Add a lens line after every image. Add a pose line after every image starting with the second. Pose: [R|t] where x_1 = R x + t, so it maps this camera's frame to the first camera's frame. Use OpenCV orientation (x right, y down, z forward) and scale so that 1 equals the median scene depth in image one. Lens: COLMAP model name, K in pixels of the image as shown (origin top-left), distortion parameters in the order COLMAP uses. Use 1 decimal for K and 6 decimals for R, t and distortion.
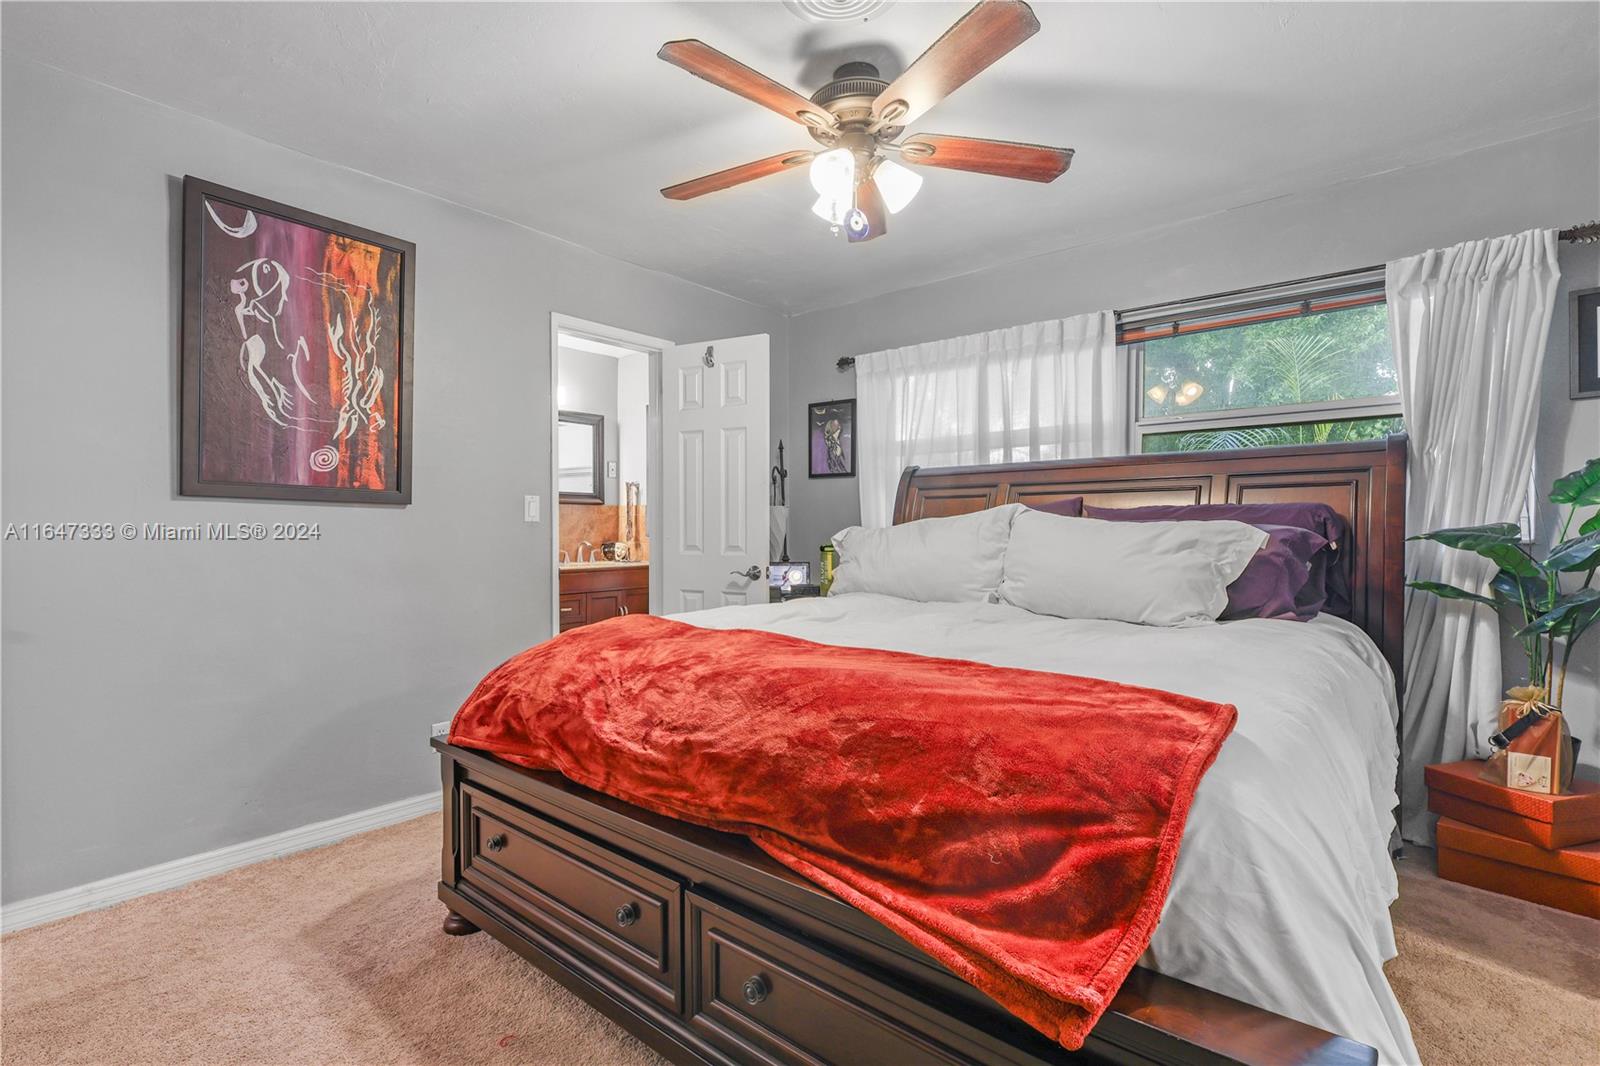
lens RADIAL K [[758.2, 0, 796.6], [0, 758.2, 536.7], [0, 0, 1]] dist [0.003189, 0.000133]
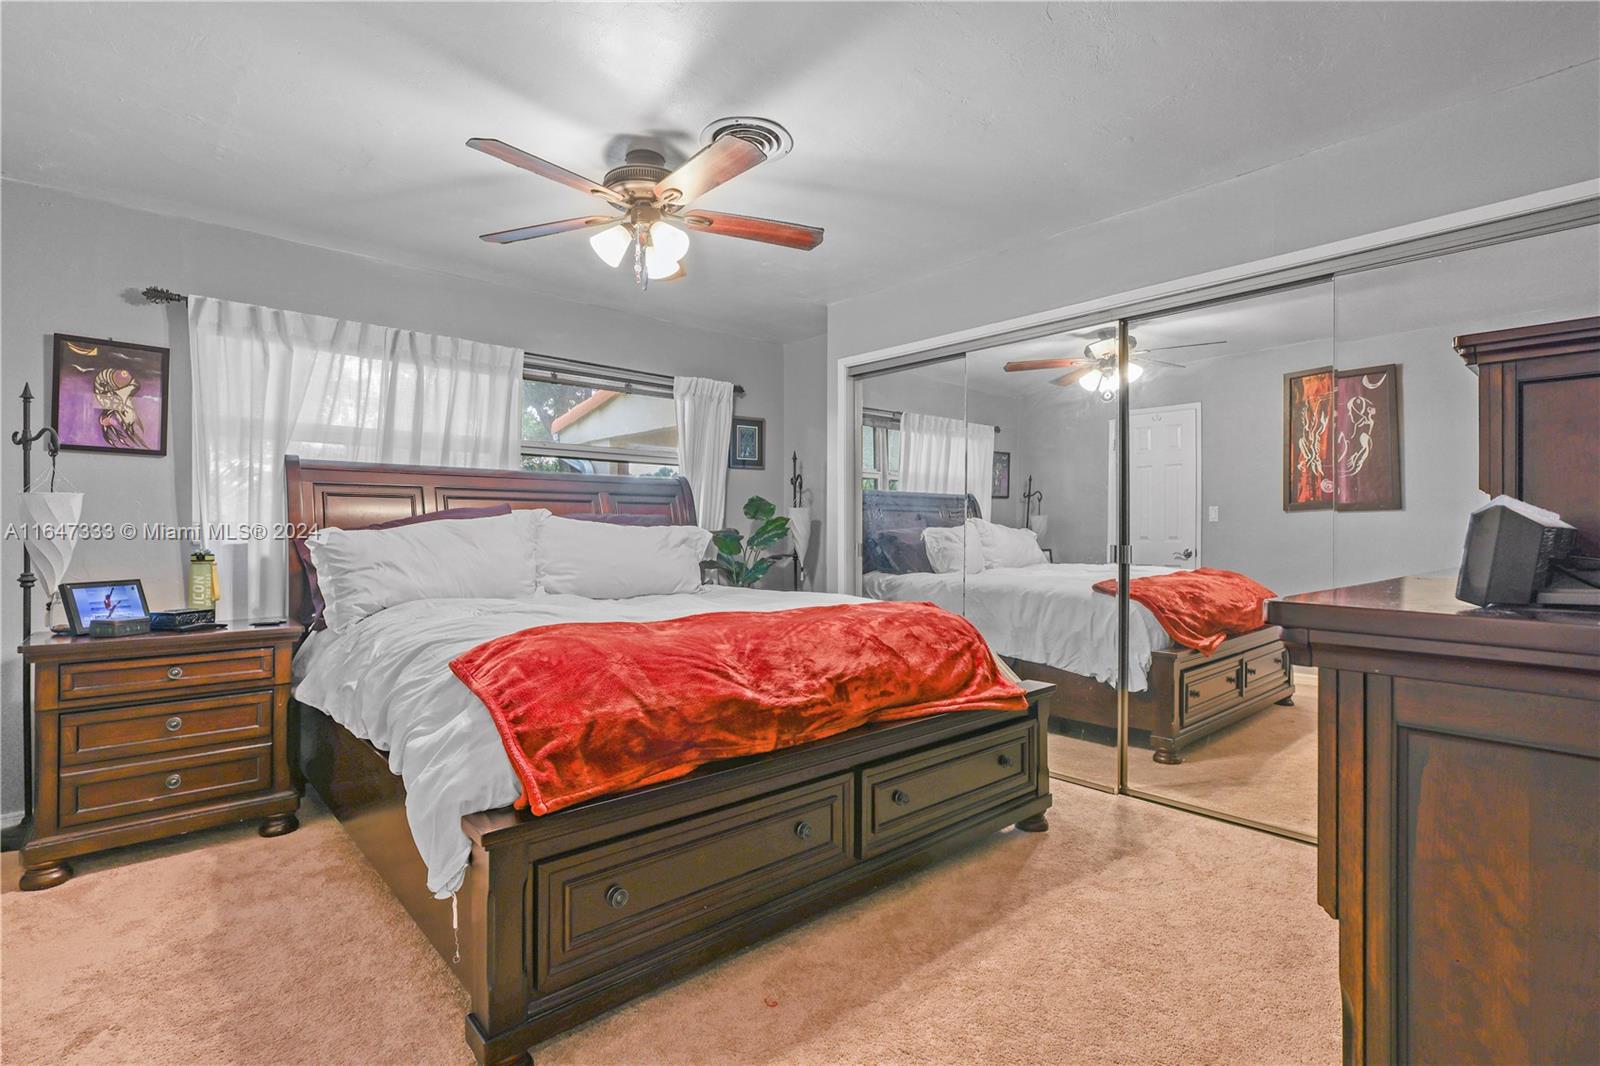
lens RADIAL K [[744.9, 0, 803.6], [0, 744.9, 531.2], [0, 0, 1]] dist [-0.000097, 0.000588]
pose [[0.156466, 0.006252, 0.987664, -0.607216], [0.008716, 0.999932, -0.007711, 0.002927], [-0.987645, 0.009815, 0.156401, 0.334181]]
